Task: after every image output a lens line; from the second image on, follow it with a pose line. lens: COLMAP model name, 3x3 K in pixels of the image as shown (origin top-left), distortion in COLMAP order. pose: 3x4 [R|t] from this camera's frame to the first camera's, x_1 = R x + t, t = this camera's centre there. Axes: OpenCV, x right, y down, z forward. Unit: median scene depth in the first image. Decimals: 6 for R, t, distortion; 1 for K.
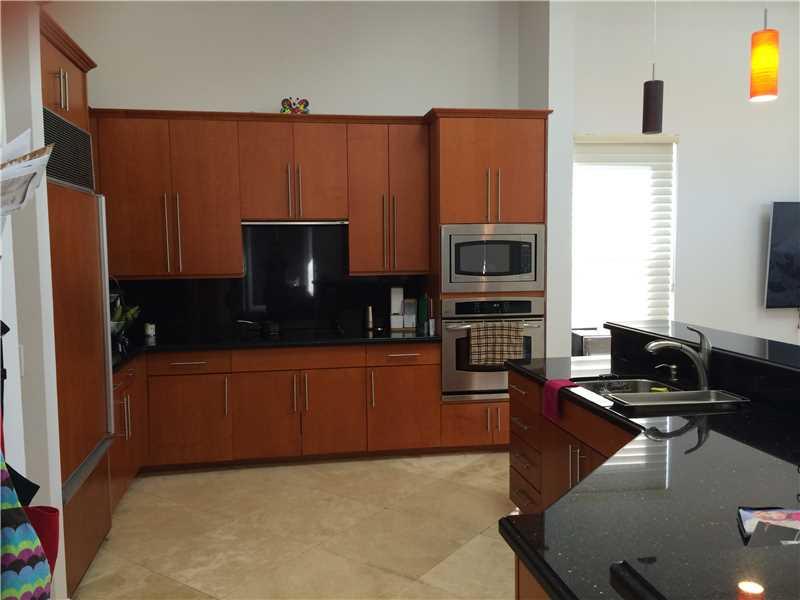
lens RADIAL K [[687.9, 0, 399.4], [0, 687.9, 303.7], [0, 0, 1]] dist [0.086481, -0.108335]
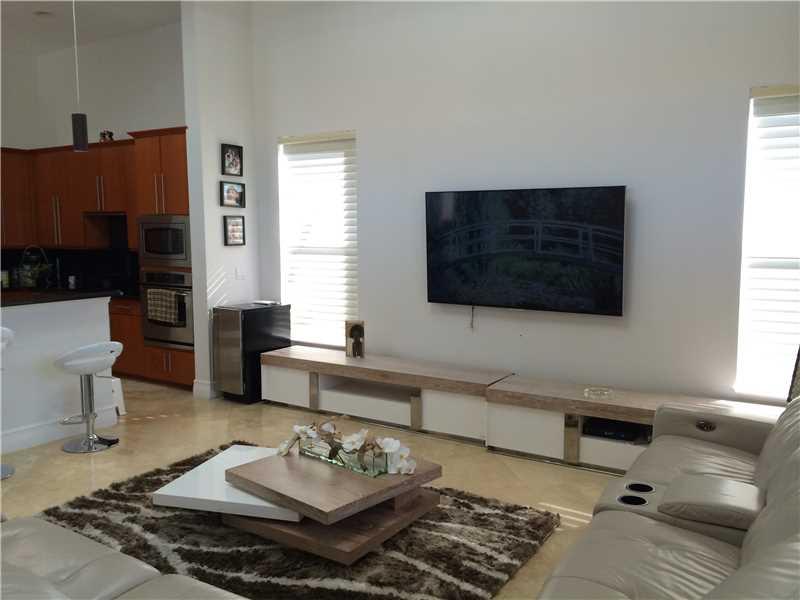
lens RADIAL K [[687.9, 0, 406.8], [0, 687.9, 304.8], [0, 0, 1]] dist [0.086481, -0.108335]
pose [[0.730337, 0.087546, -0.677454, 1.381082], [-0.070118, 0.996122, 0.053136, -0.047467], [0.679479, 0.008695, 0.733644, 0.335062]]
